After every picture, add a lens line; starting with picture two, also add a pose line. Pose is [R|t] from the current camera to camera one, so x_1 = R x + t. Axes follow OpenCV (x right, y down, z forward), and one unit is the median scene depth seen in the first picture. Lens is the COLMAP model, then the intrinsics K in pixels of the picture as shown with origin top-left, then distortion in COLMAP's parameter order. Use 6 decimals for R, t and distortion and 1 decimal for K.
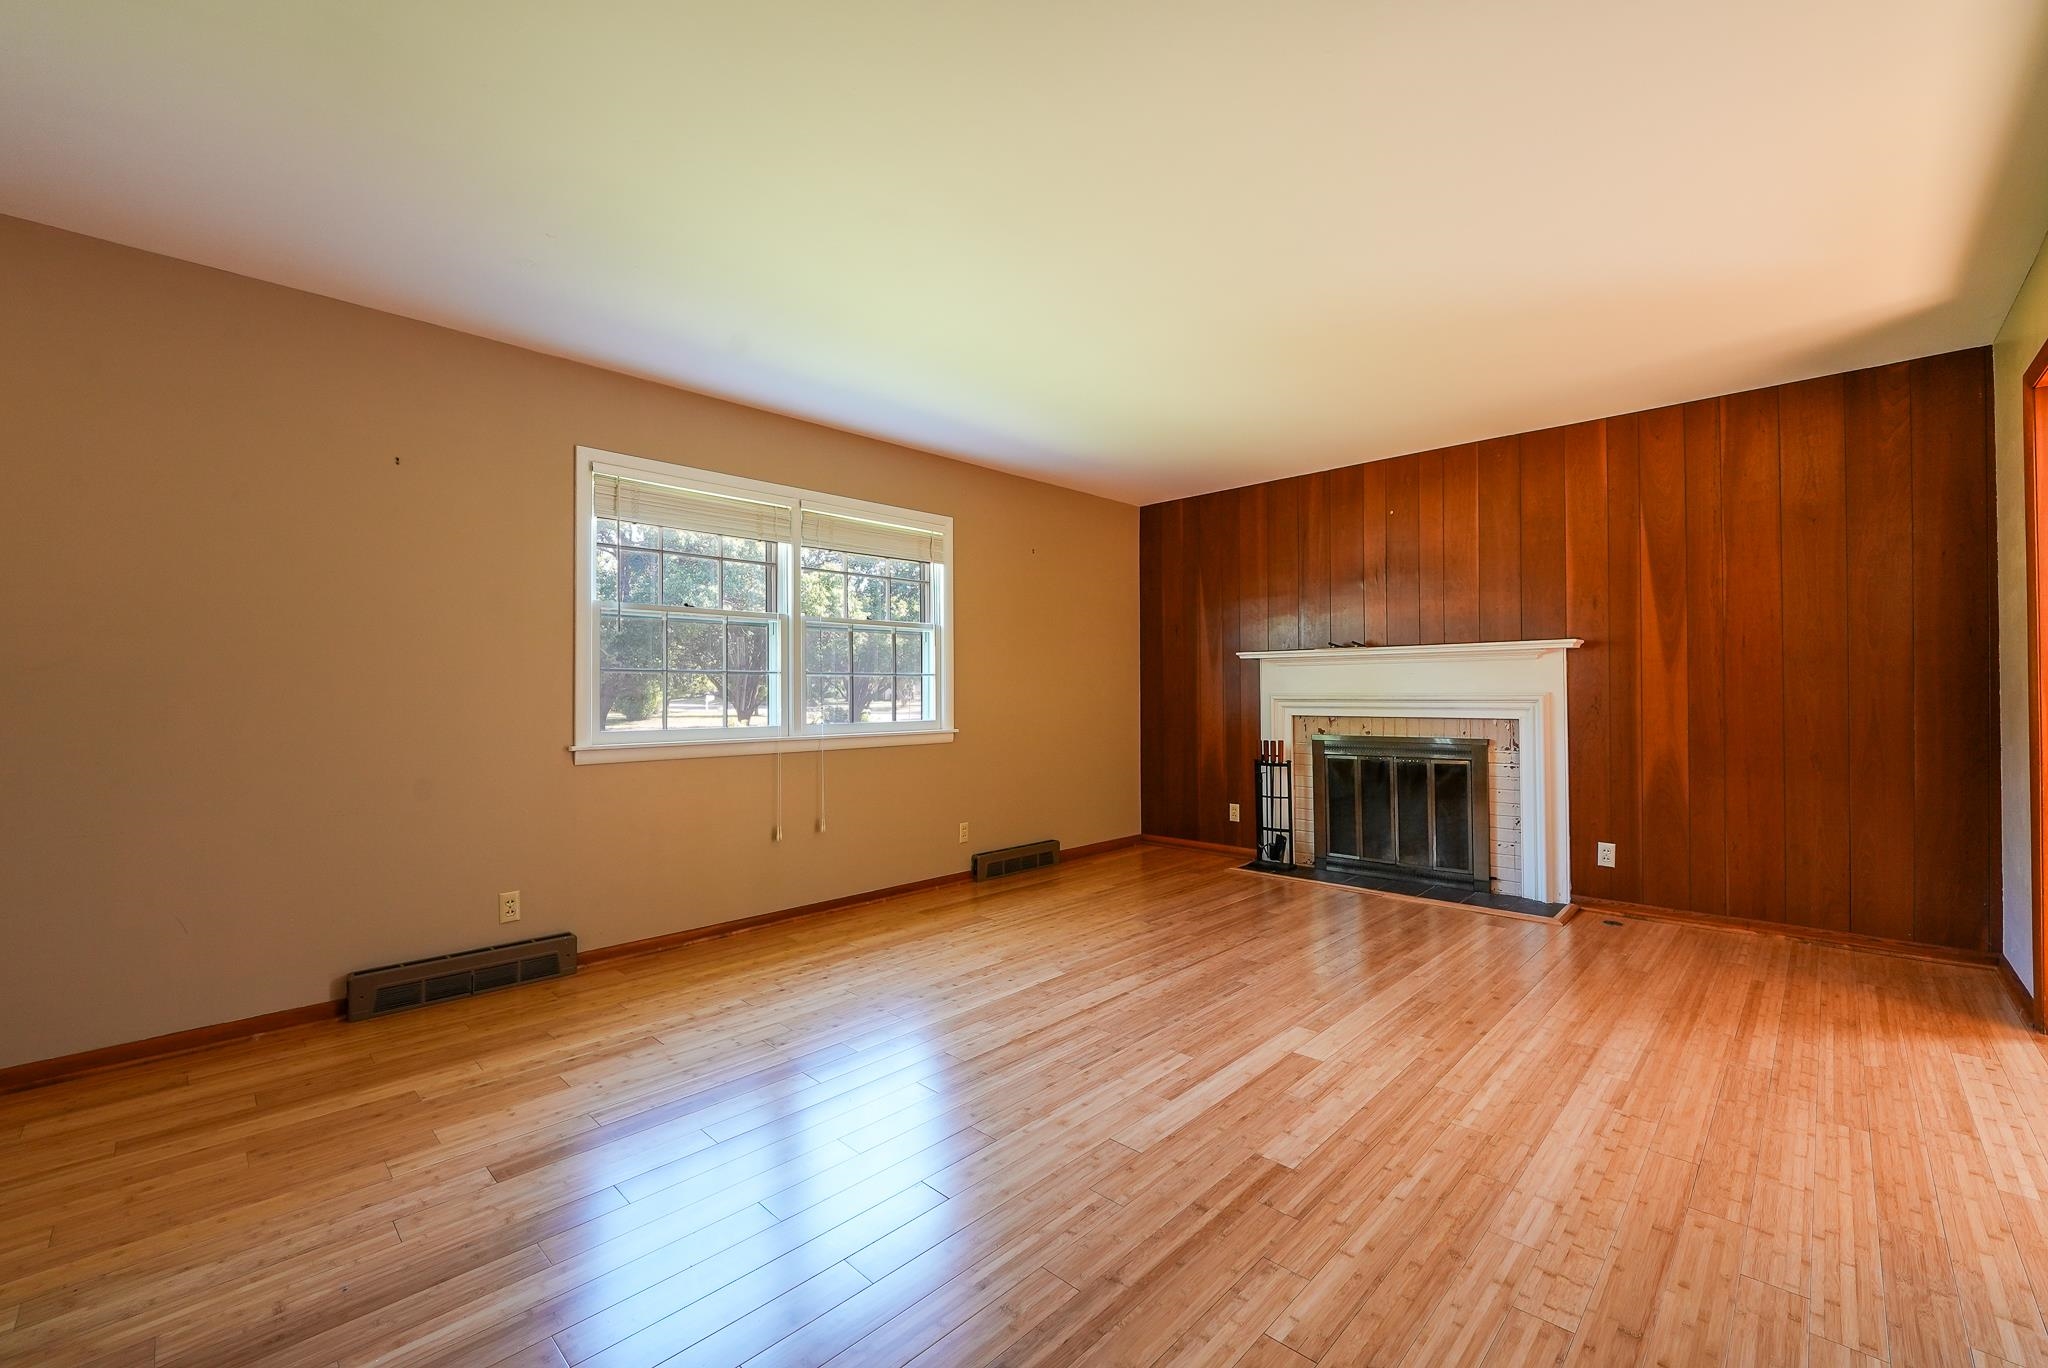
lens RADIAL K [[832.9, 0, 1024.0], [0, 832.9, 684.0], [0, 0, 1]] dist [-0.004138, -0.004489]
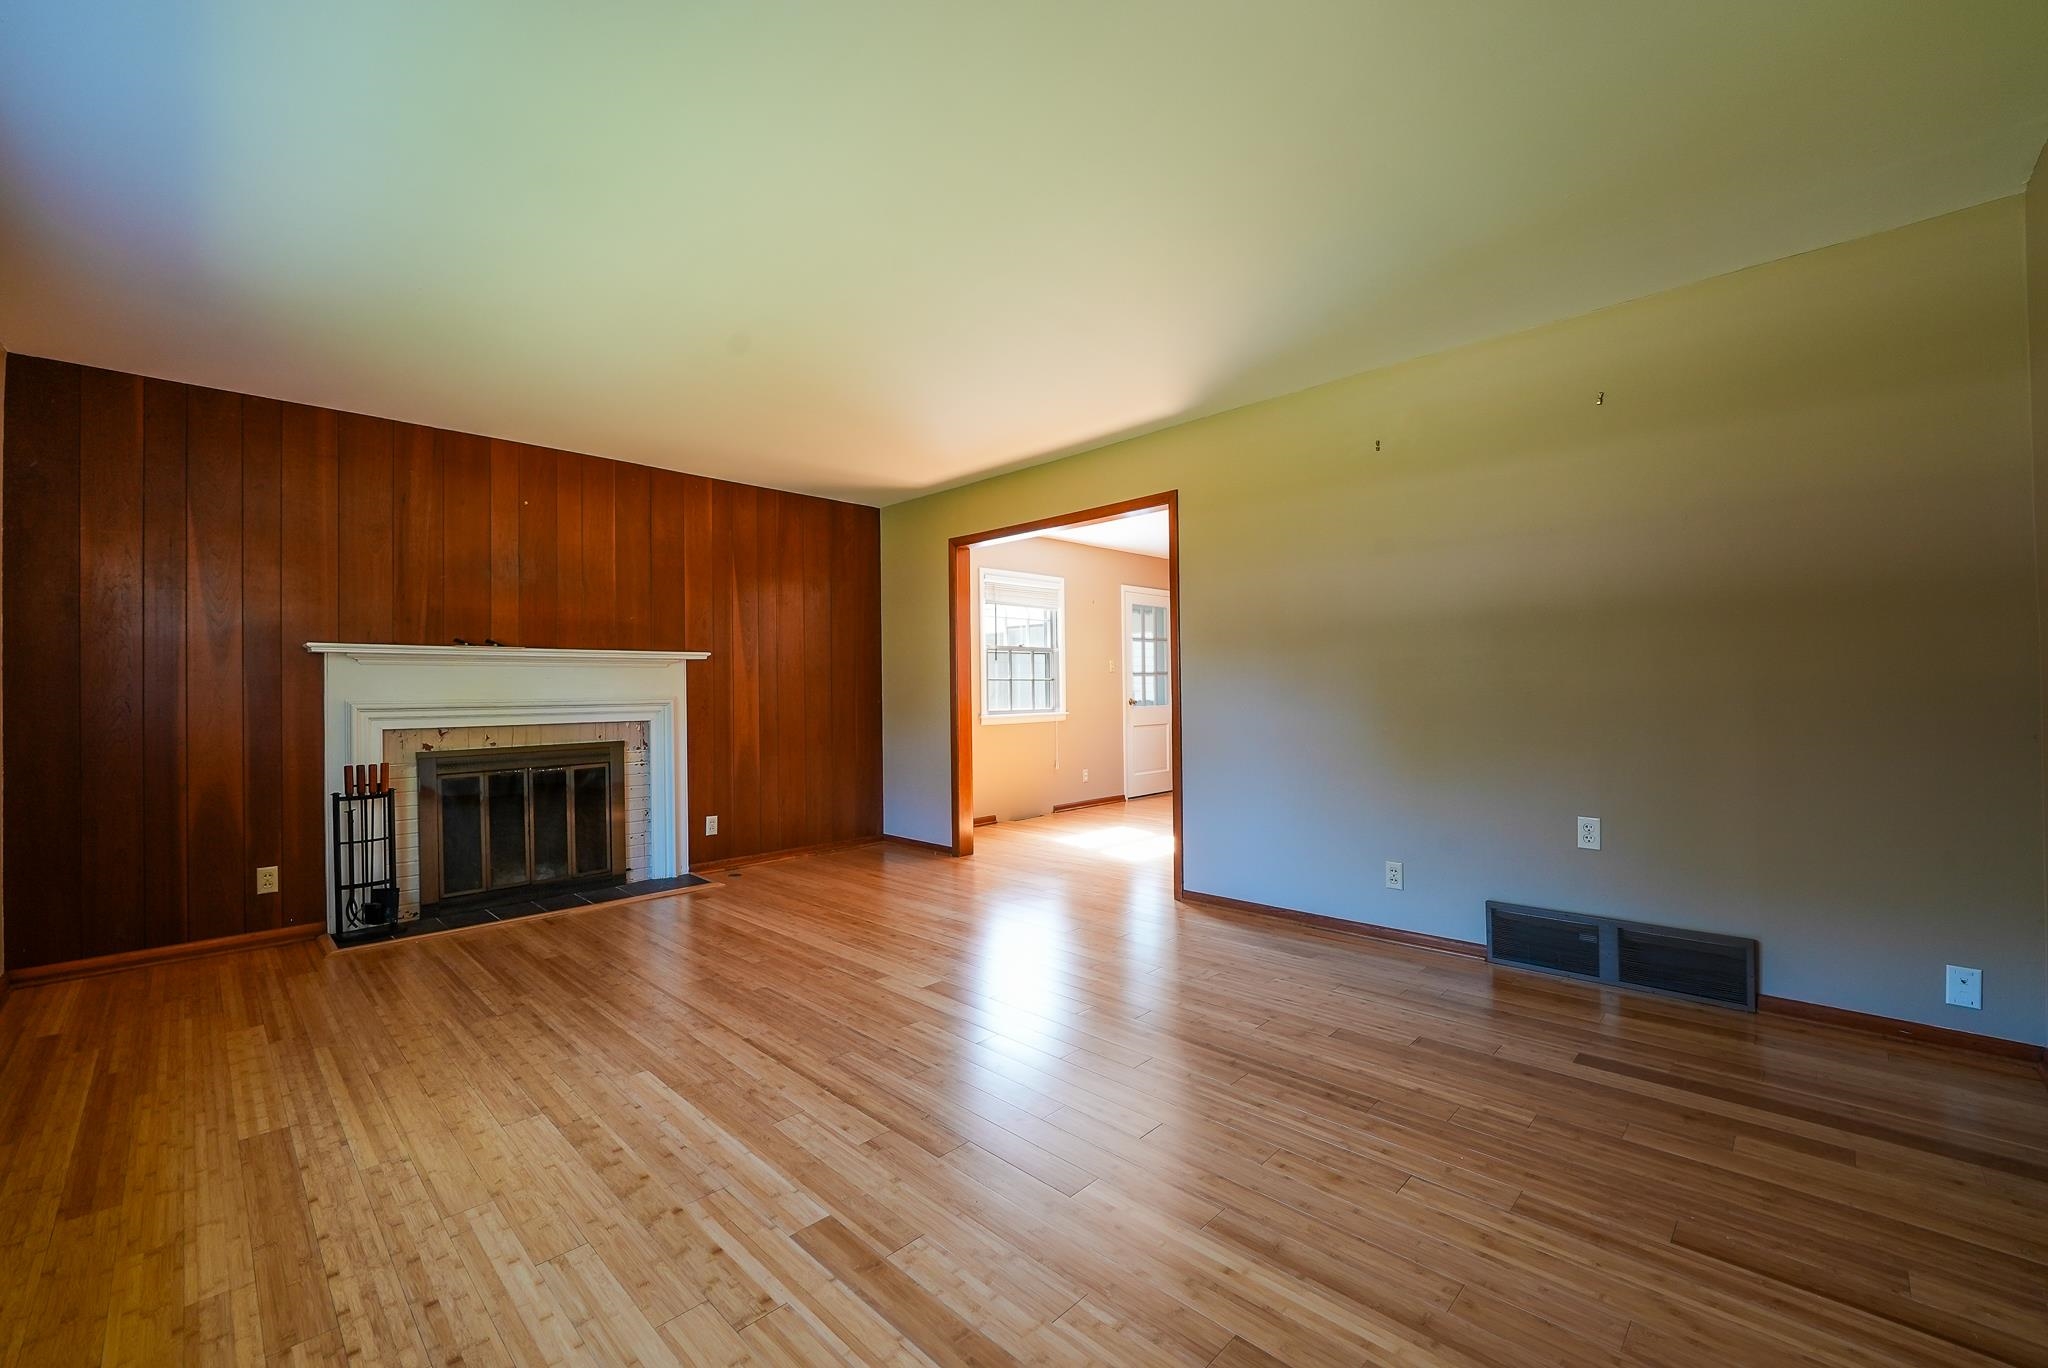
lens RADIAL K [[832.9, 0, 1024.0], [0, 832.9, 684.0], [0, 0, 1]] dist [-0.004138, -0.004489]
pose [[0.004524, 0.012365, 0.999913, -0.535791], [0.002369, 0.999921, -0.012376, 0.008284], [-0.999987, 0.002425, 0.004494, 0.504081]]
